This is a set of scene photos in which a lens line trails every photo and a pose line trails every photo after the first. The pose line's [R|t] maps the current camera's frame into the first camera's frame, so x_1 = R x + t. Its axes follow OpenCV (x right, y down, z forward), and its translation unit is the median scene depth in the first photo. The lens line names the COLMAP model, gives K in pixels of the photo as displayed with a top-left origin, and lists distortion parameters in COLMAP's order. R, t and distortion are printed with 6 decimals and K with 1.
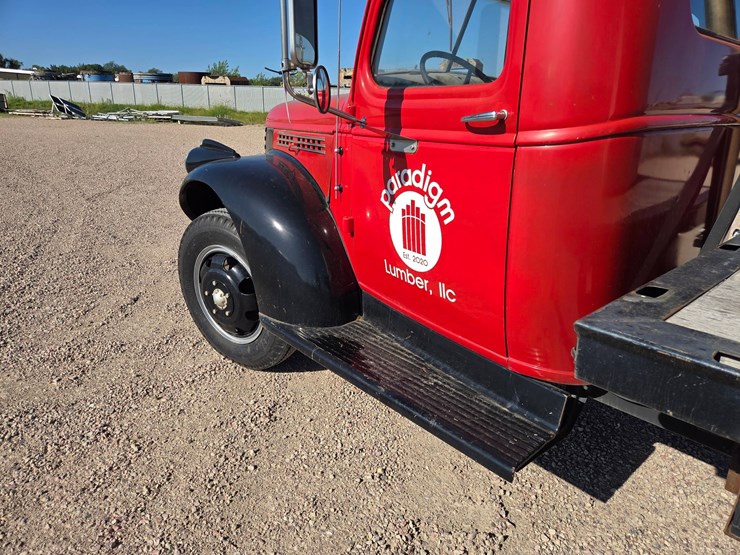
lens RADIAL K [[498.0, 0, 368.9], [0, 498.0, 272.9], [0, 0, 1]] dist [0.067419, -0.058445]
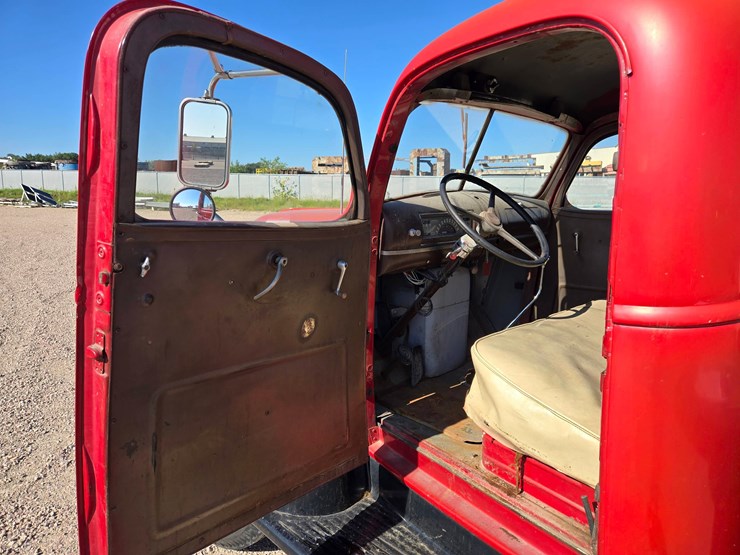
lens RADIAL K [[498.0, 0, 369.1], [0, 498.0, 270.3], [0, 0, 1]] dist [0.067419, -0.058445]
pose [[0.998413, -0.016908, 0.053718, -0.061238], [0.025229, 0.987081, -0.158222, -0.155217], [-0.050349, 0.159326, 0.985941, 0.208928]]
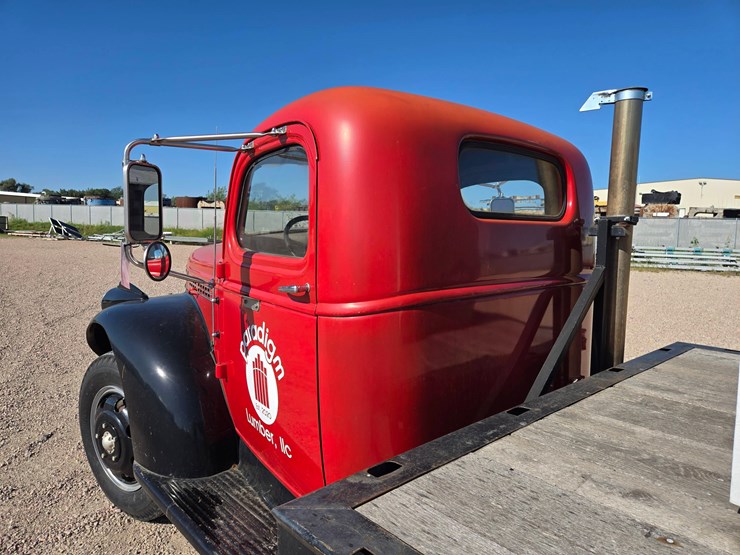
lens RADIAL K [[498.0, 0, 366.3], [0, 498.0, 268.2], [0, 0, 1]] dist [0.067419, -0.058445]
pose [[0.999932, 0.003391, 0.011184, 0.273056], [-0.000678, 0.972201, -0.234147, -0.067408], [-0.011667, 0.234123, 0.972137, -0.065418]]
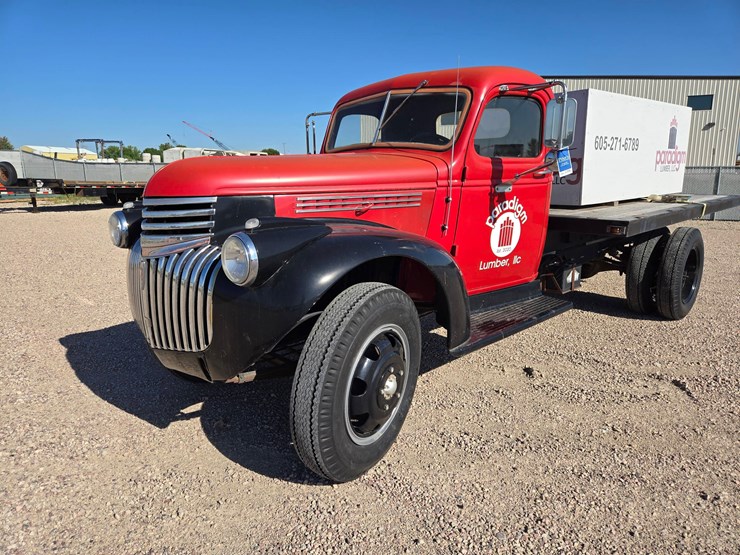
lens RADIAL K [[498.0, 0, 367.9], [0, 498.0, 276.0], [0, 0, 1]] dist [0.067419, -0.058445]
pose [[-0.049516, -0.221267, 0.973955, -1.547965], [0.309835, 0.923641, 0.225589, -0.466975], [-0.949500, 0.312936, 0.022821, 1.361198]]
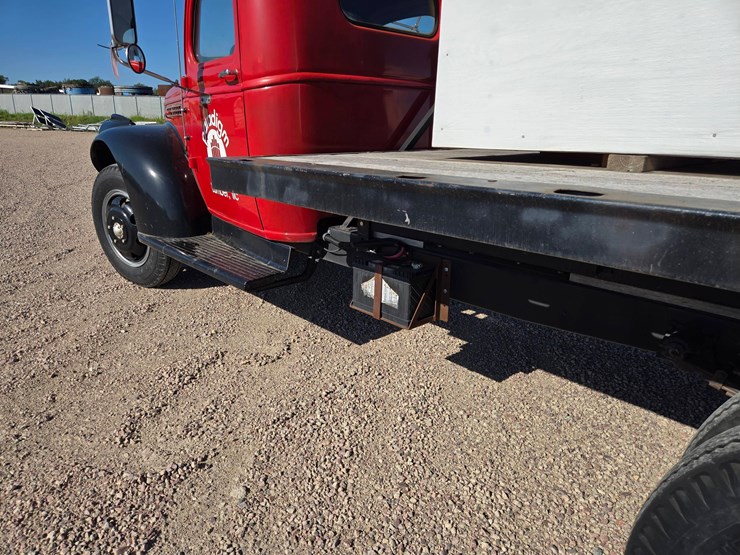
lens RADIAL K [[498.0, 0, 358.7], [0, 498.0, 276.1], [0, 0, 1]] dist [0.067419, -0.058445]
pose [[0.999961, -0.005288, 0.007060, 0.468662], [0.005427, 0.999789, -0.019825, 0.287626], [-0.006954, 0.019862, 0.999779, -0.483172]]
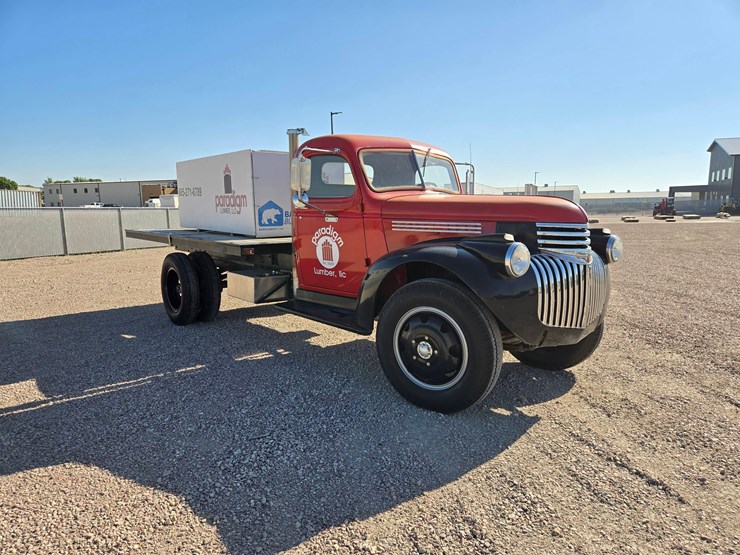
lens RADIAL K [[498.0, 0, 370.5], [0, 498.0, 279.7], [0, 0, 1]] dist [0.067419, -0.058445]
pose [[0.969131, -0.043092, 0.242750, -0.287529], [0.082582, 0.984468, -0.154932, 0.421498], [-0.232304, 0.170196, 0.957637, -1.304428]]
